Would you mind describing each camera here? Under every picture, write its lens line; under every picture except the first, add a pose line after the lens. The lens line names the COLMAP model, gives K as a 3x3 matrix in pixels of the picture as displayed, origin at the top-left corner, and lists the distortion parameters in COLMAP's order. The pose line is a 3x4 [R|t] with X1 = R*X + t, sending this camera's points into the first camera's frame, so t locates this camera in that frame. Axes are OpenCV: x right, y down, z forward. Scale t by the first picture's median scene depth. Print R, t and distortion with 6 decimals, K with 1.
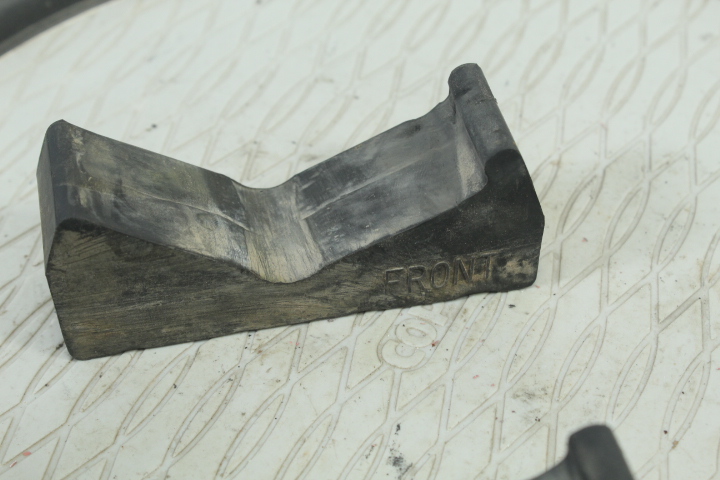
lens RADIAL K [[1310.7, 0, 355.6], [0, 1310.7, 239.3], [0, 0, 1]] dist [-0.002586, 0.000000]
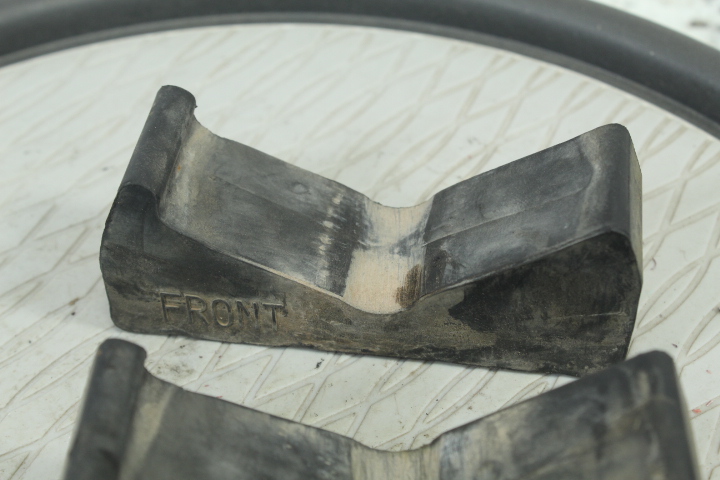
lens RADIAL K [[1310.7, 0, 352.8], [0, 1310.7, 240.6], [0, 0, 1]] dist [-0.002586, 0.000000]
pose [[-0.966781, -0.157489, 0.201326, -0.164498], [0.192426, 0.070014, 0.978811, -0.768646], [-0.168248, 0.985036, -0.037383, 0.872356]]
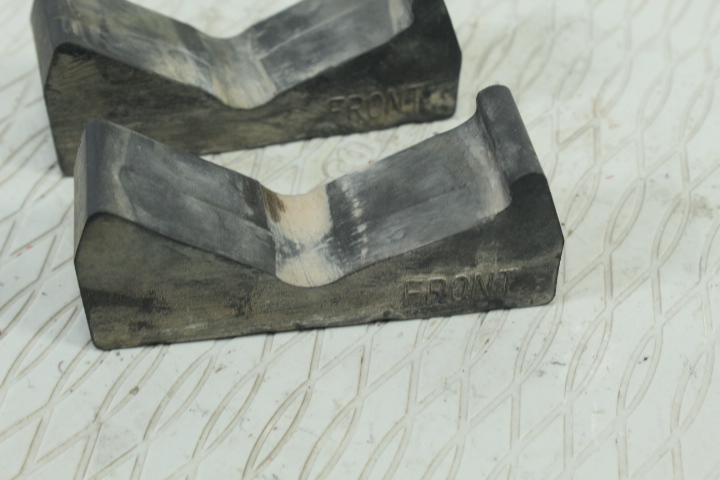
lens RADIAL K [[1310.7, 0, 354.2], [0, 1310.7, 236.7], [0, 0, 1]] dist [-0.002586, 0.000000]
pose [[0.998540, -0.011337, 0.052811, -0.018073], [0.010822, 0.999891, 0.010036, 0.133030], [-0.052919, -0.009450, 0.998554, -0.180884]]
